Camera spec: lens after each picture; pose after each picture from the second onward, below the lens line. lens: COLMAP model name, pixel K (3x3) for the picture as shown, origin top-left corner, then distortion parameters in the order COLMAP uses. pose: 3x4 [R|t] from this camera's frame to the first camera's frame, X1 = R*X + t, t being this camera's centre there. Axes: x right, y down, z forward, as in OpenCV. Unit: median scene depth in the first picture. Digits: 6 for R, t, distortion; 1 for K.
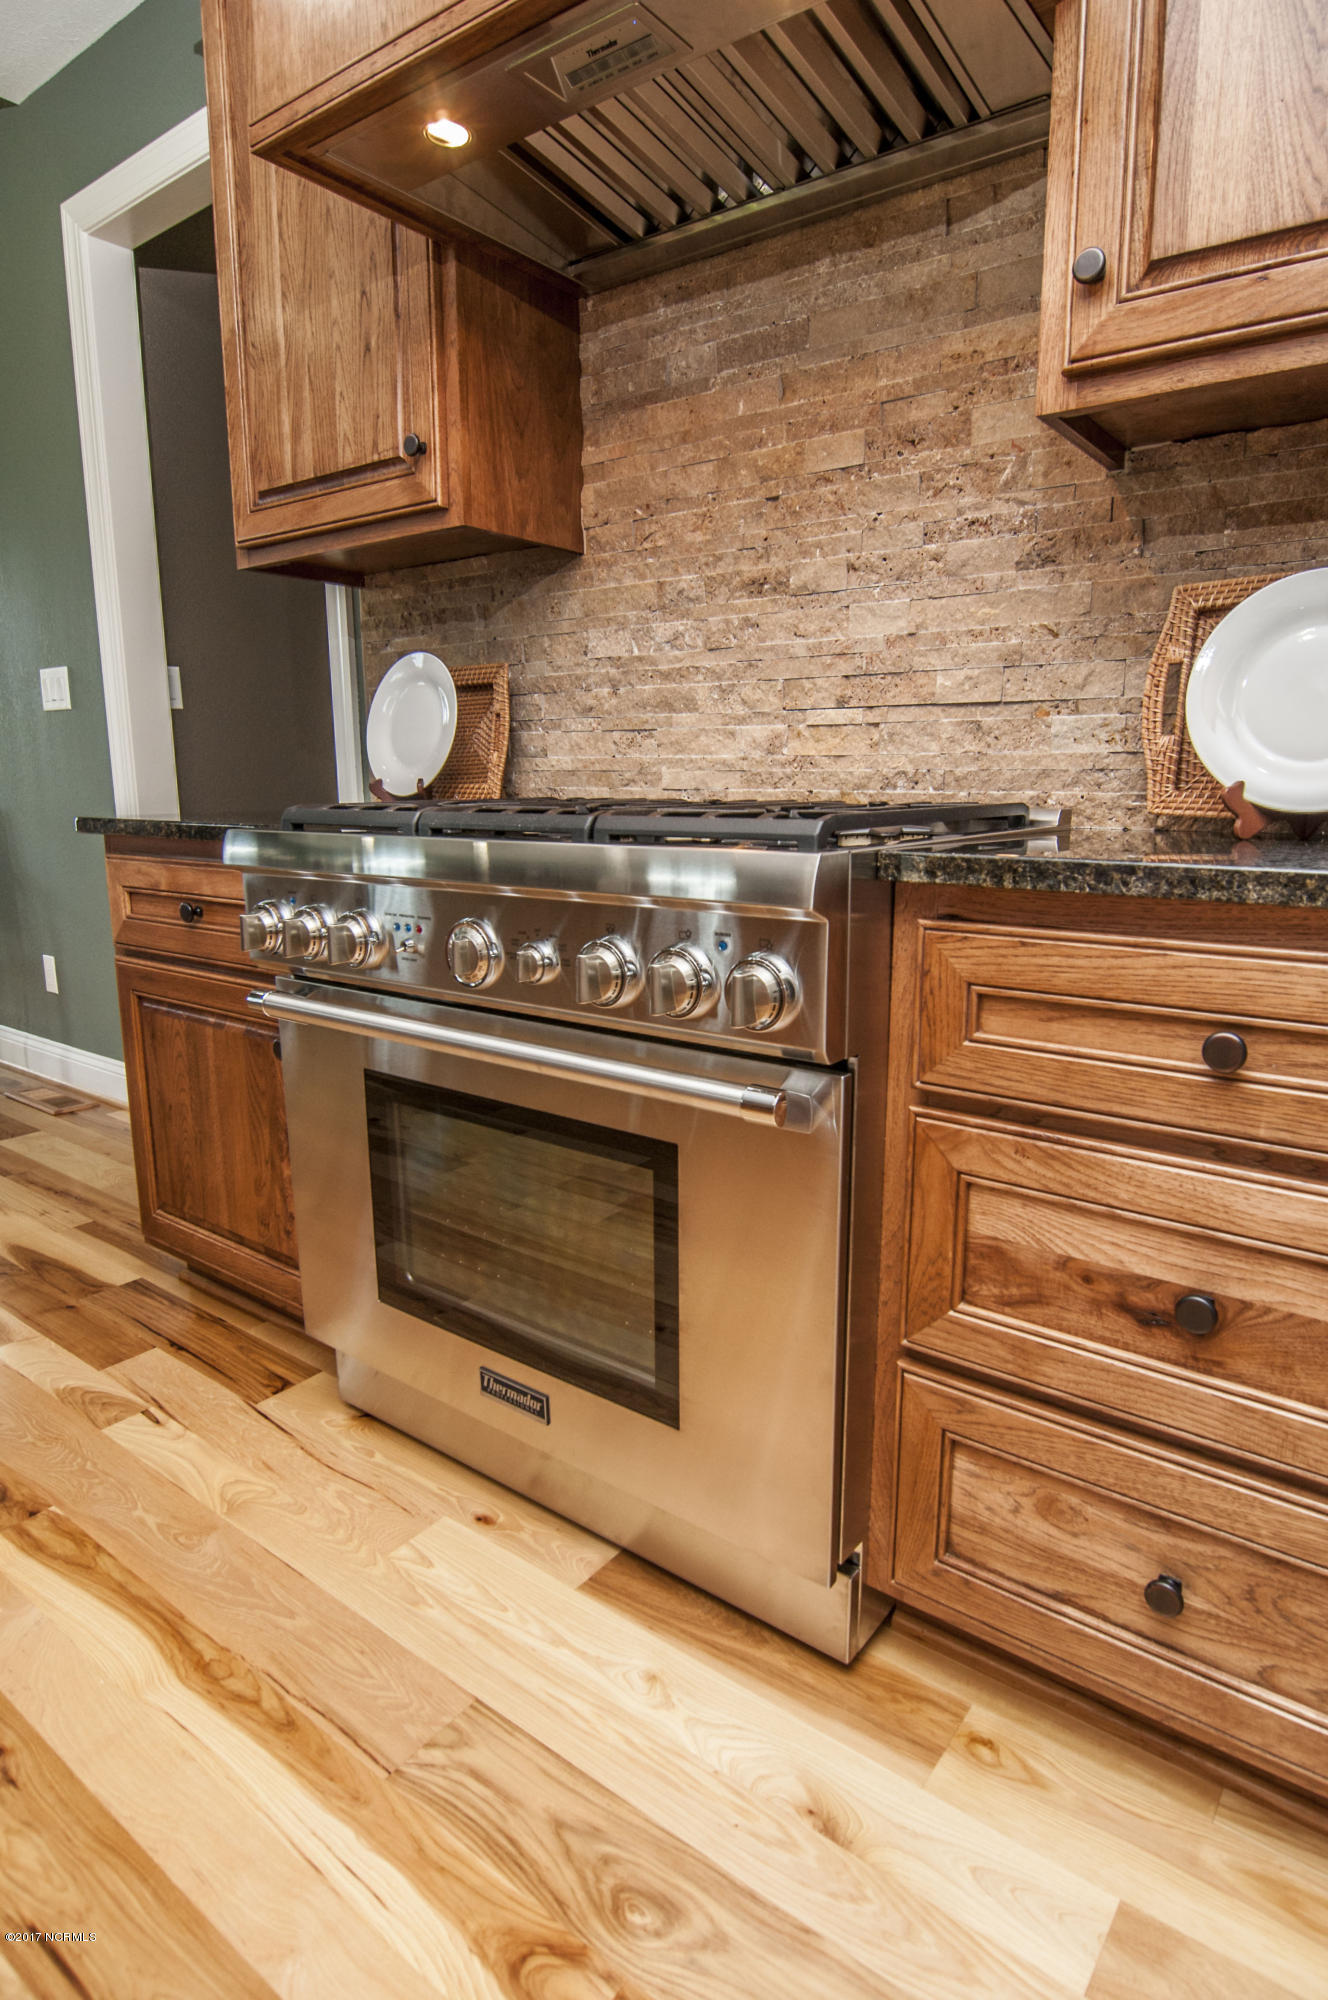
lens RADIAL K [[1090.0, 0, 692.6], [0, 1090.0, 1005.1], [0, 0, 1]] dist [-0.018075, -0.003578]
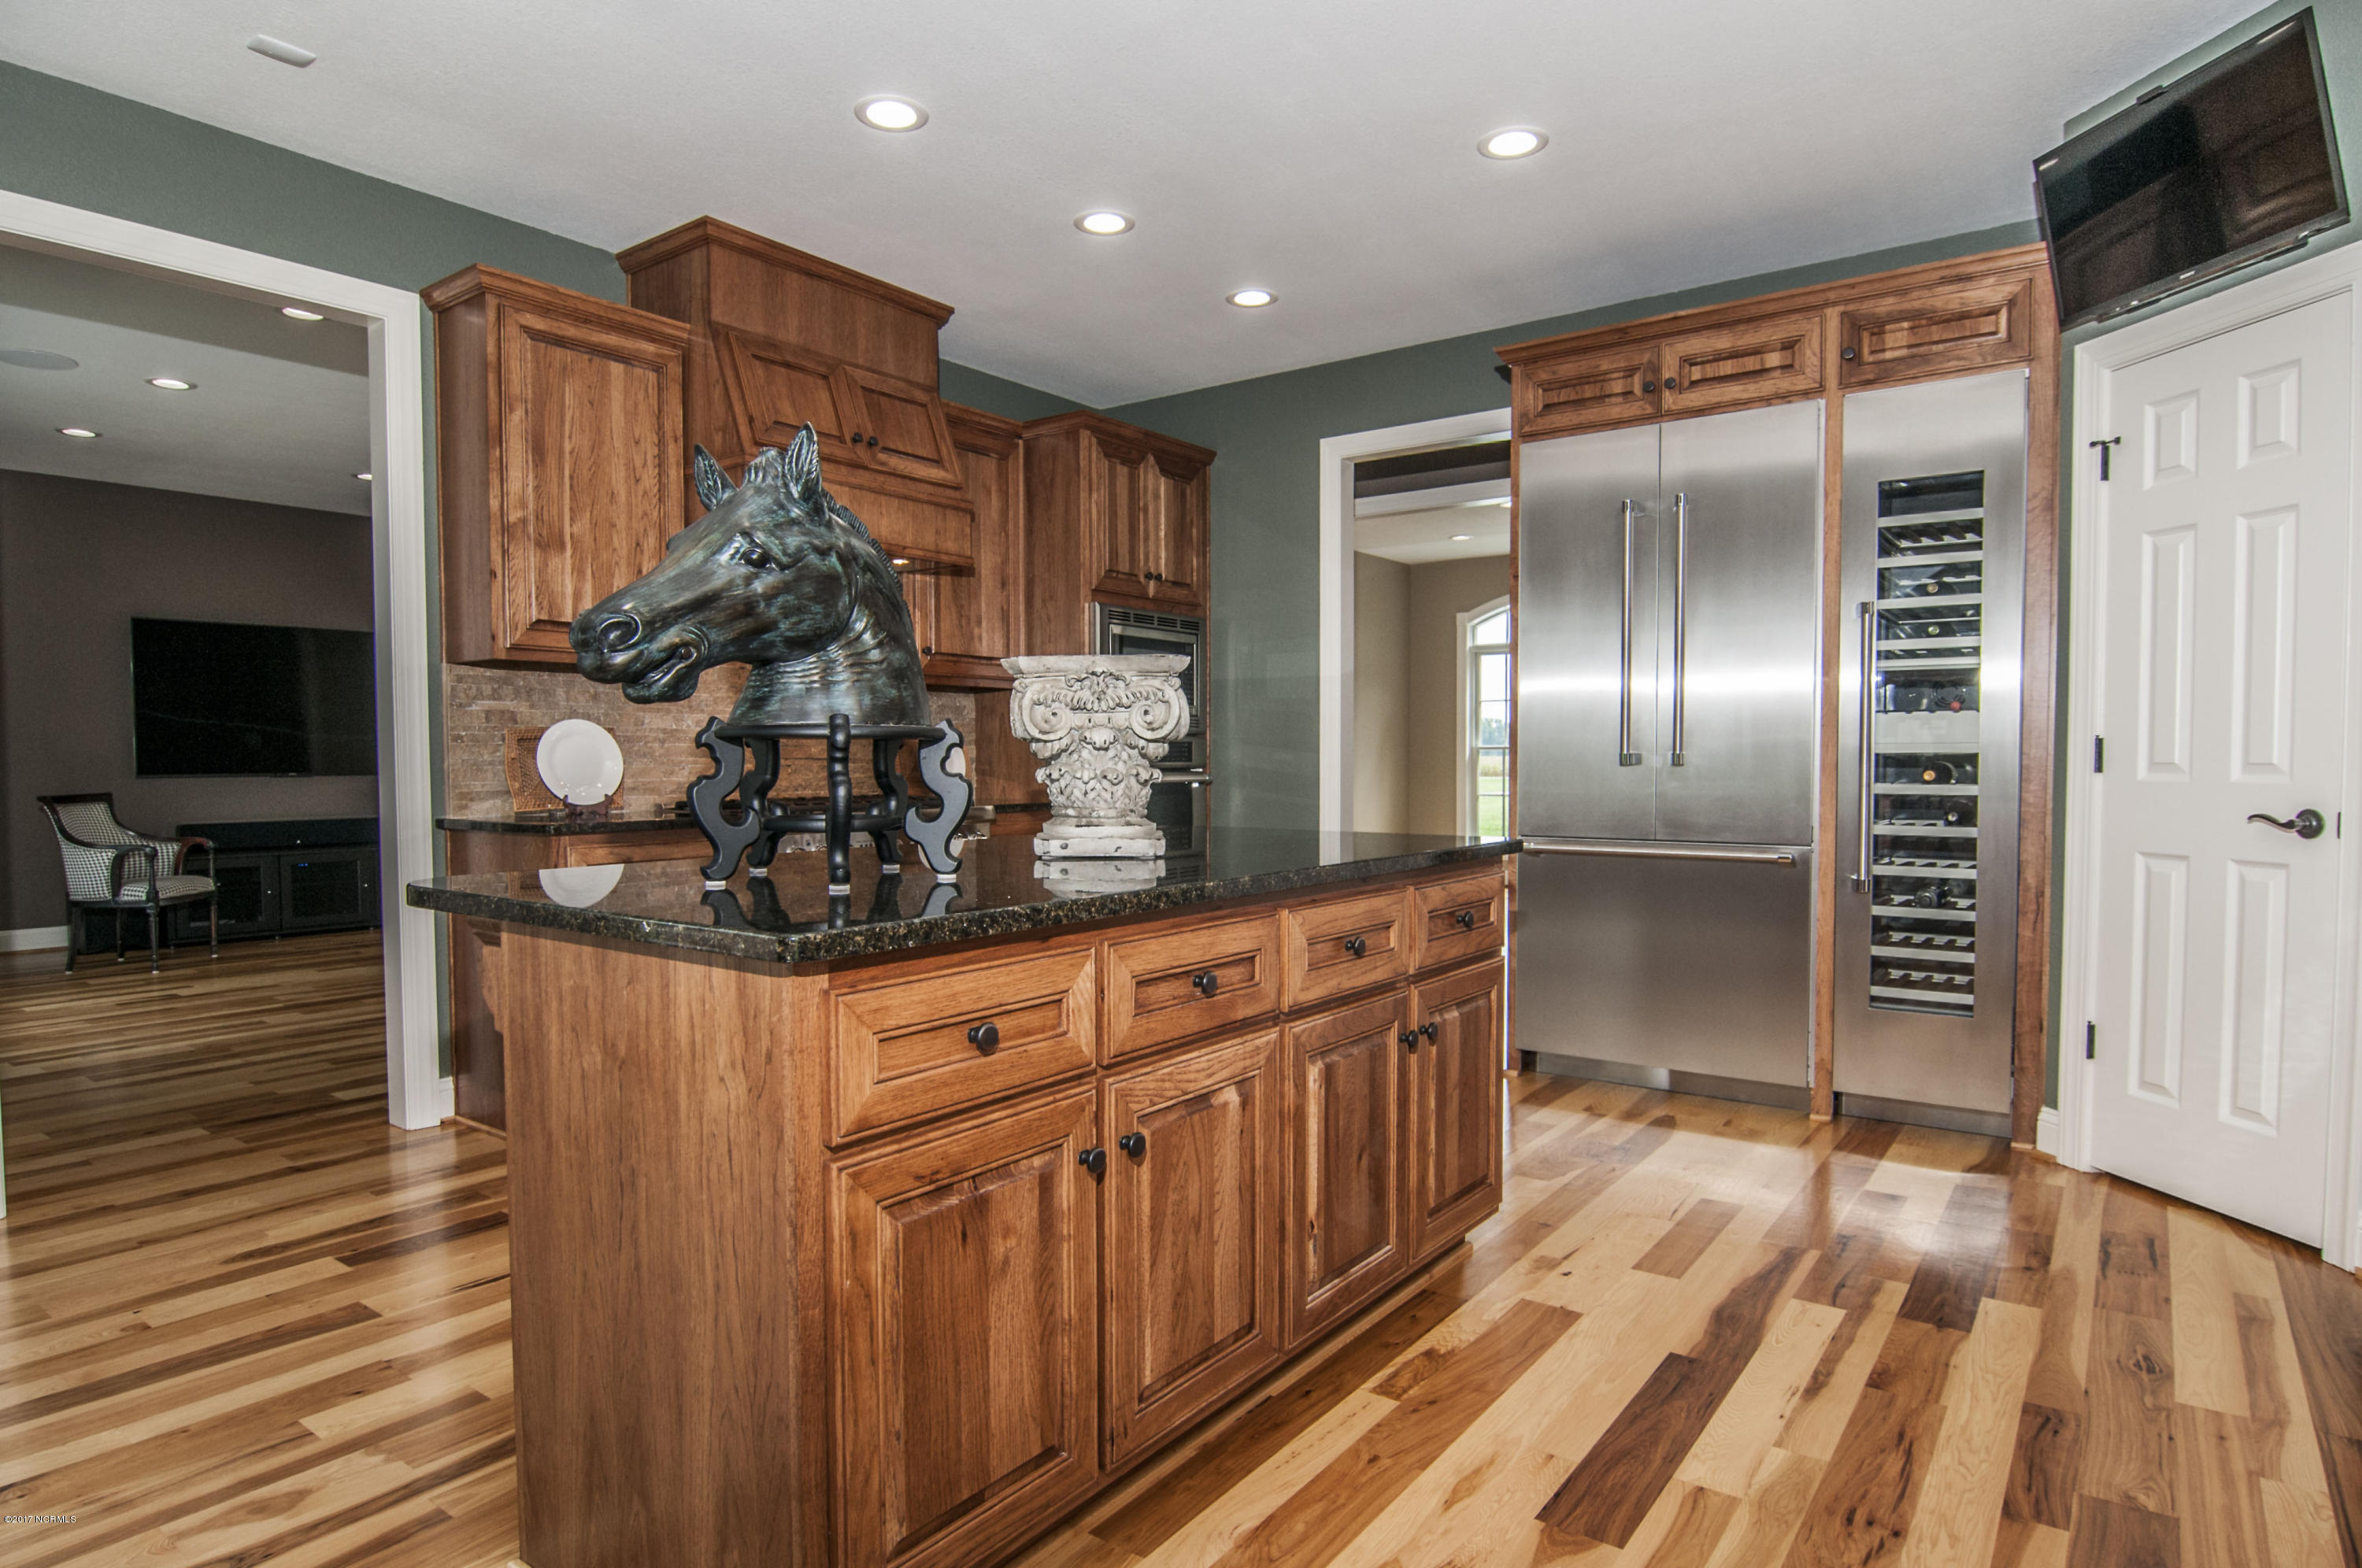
lens RADIAL K [[1287.2, 0, 1184.5], [0, 1287.2, 812.8], [0, 0, 1]] dist [-0.018075, -0.003578]
pose [[0.019732, -0.045742, 0.998758, -2.523342], [0.202462, 0.978439, 0.040812, -0.090078], [-0.979091, 0.201406, 0.028567, 0.081943]]
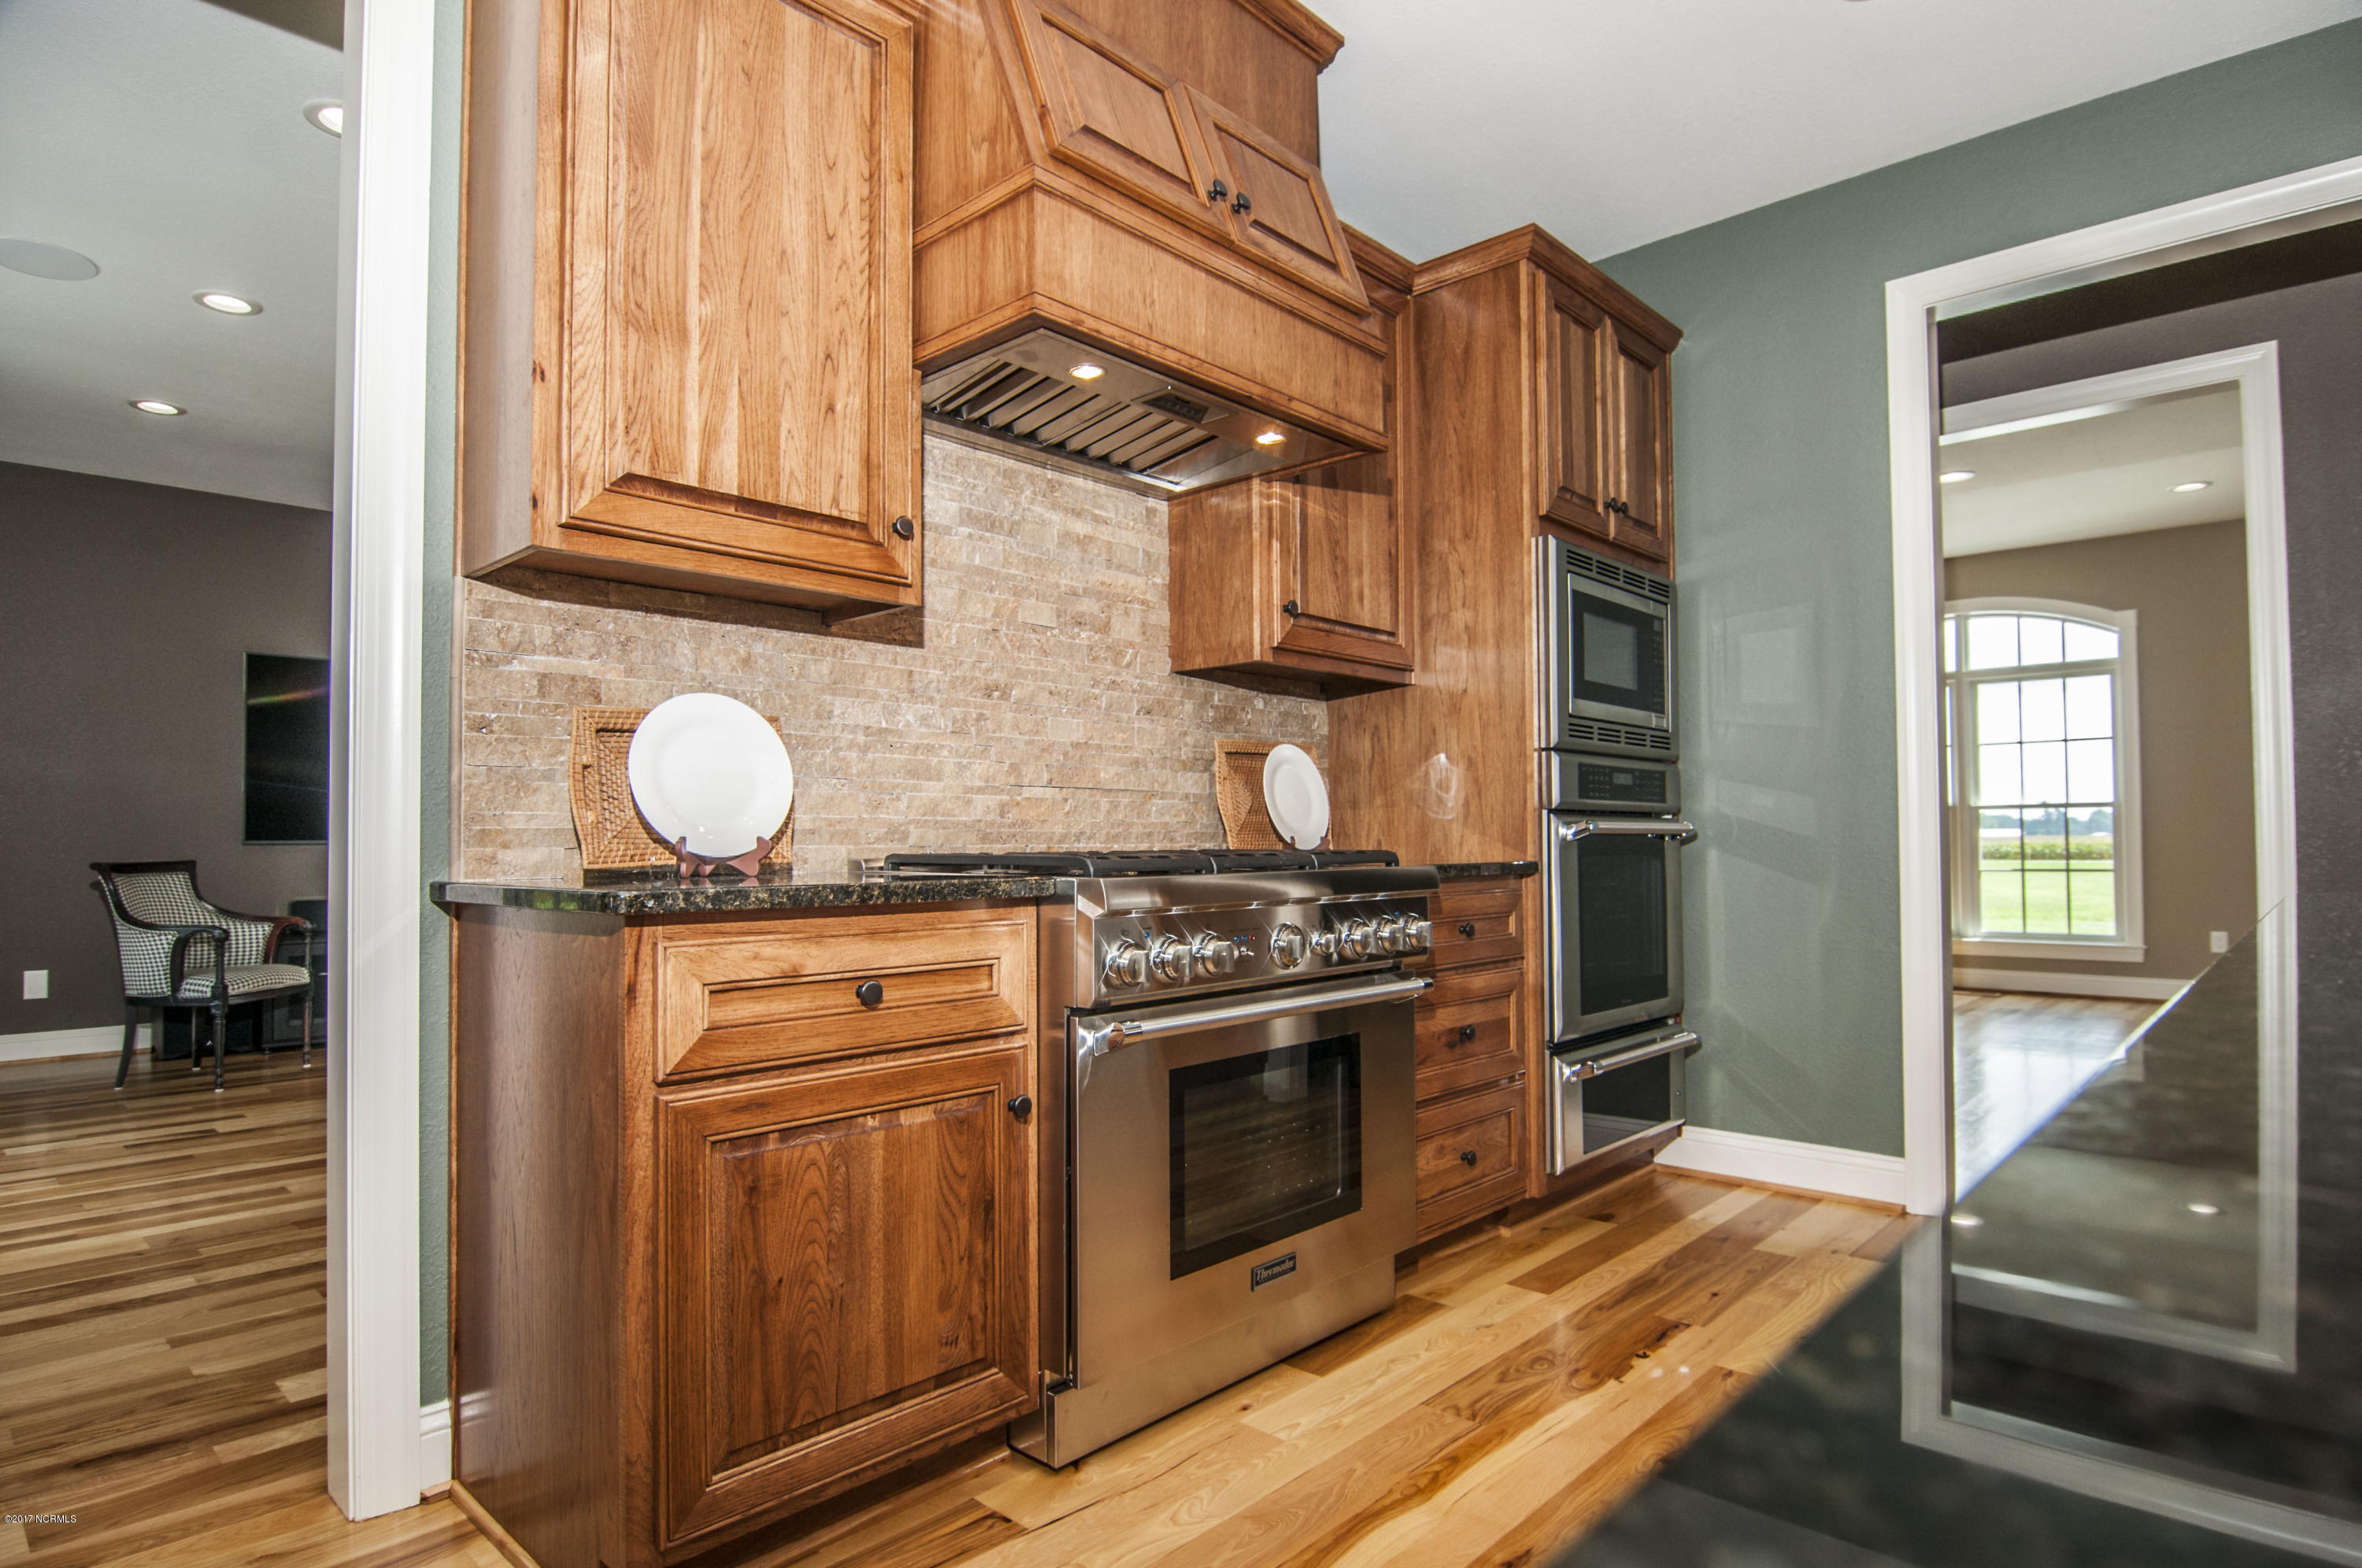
lens RADIAL K [[1218.7, 0, 1190.2], [0, 1218.7, 811.9], [0, 0, 1]] dist [-0.017923, -0.000491]
pose [[0.132190, 0.022286, 0.990974, -1.336300], [0.205430, 0.977425, -0.049384, -0.122275], [-0.969703, 0.210104, 0.124628, 0.612053]]
